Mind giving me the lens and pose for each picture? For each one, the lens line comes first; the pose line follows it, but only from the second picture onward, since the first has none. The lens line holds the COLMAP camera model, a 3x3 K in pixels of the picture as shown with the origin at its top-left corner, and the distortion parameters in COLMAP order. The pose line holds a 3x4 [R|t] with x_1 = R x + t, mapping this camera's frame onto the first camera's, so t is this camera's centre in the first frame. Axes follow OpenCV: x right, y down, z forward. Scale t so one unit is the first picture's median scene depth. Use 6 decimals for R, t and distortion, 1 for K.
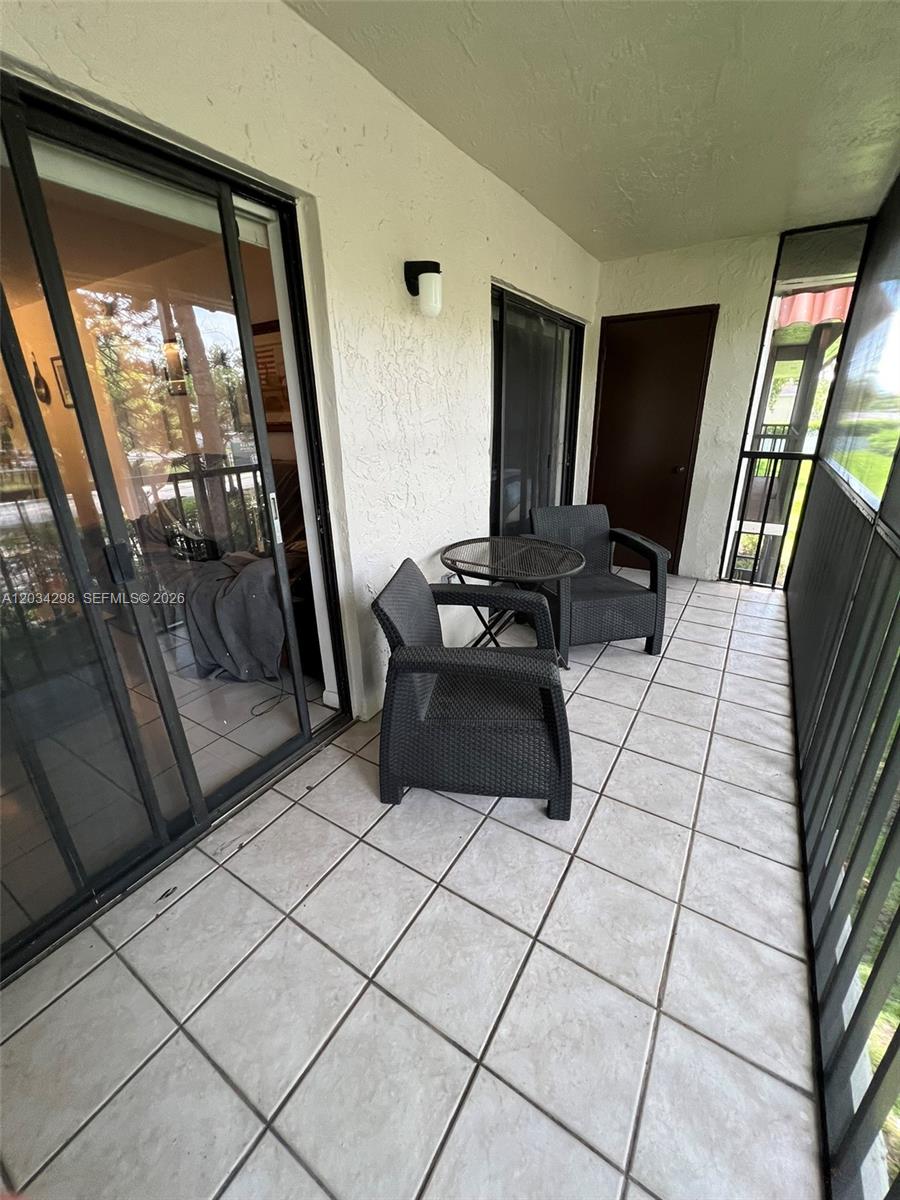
lens RADIAL K [[483.0, 0, 450.0], [0, 483.0, 600.0], [0, 0, 1]] dist [-0.000887, 0.000686]
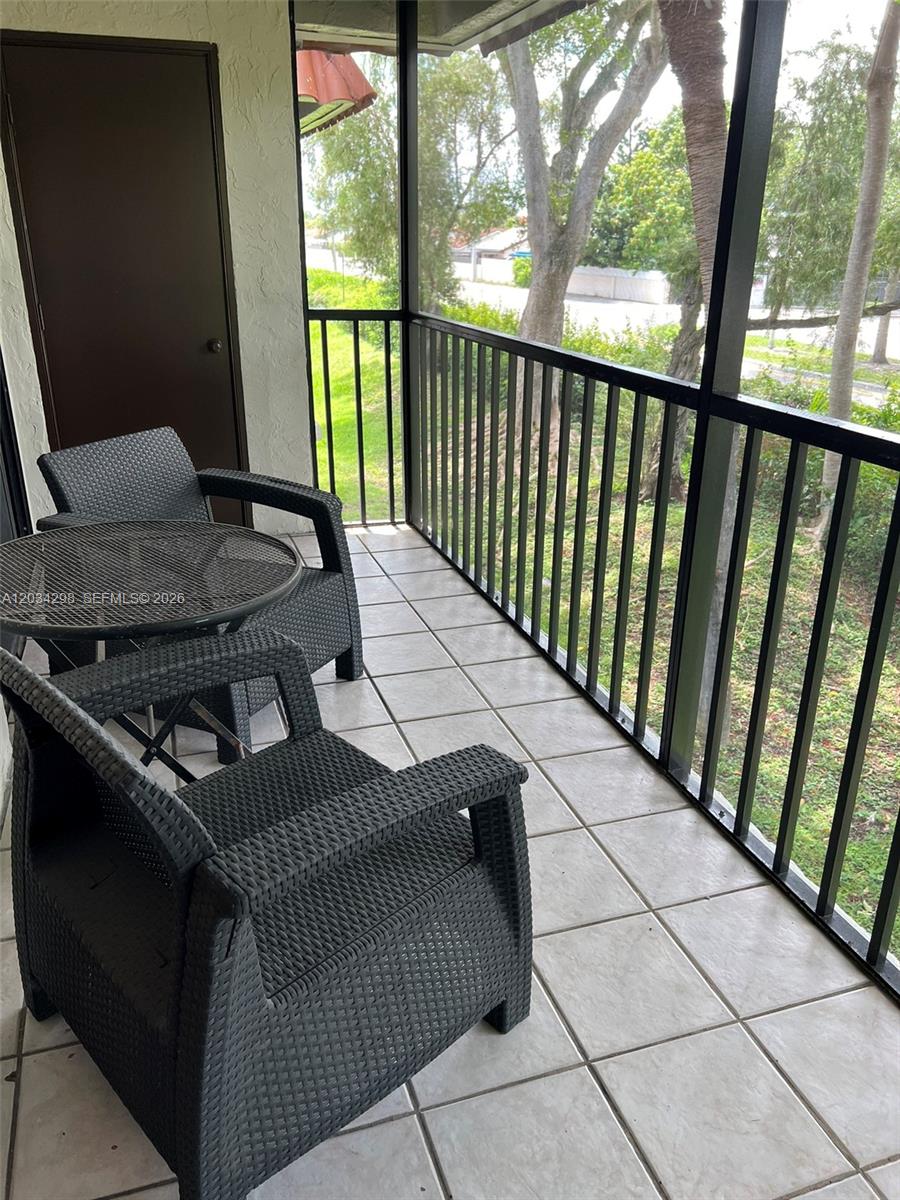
lens RADIAL K [[909.4, 0, 450.0], [0, 909.4, 600.0], [0, 0, 1]] dist [0.048468, -0.058190]
pose [[0.632145, -0.262550, 0.729014, -0.352206], [0.254743, 0.958964, 0.124472, -0.108177], [-0.731778, 0.107027, 0.673087, 0.272923]]
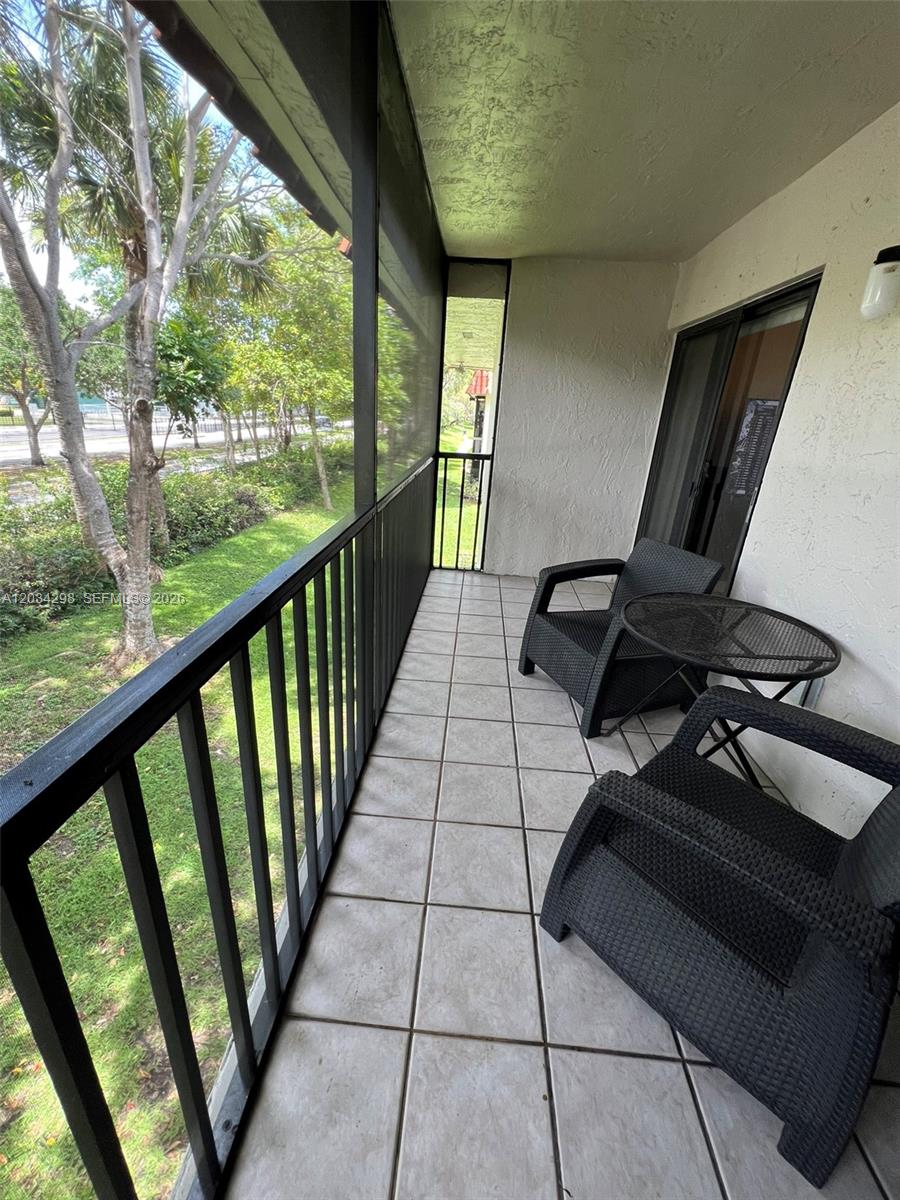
lens RADIAL K [[483.0, 0, 450.0], [0, 483.0, 600.0], [0, 0, 1]] dist [-0.000887, 0.000686]
pose [[-0.876535, 0.143260, -0.459525, 0.958924], [-0.211313, 0.743235, 0.634783, -0.583049], [0.432474, 0.653513, -0.621198, 1.448875]]
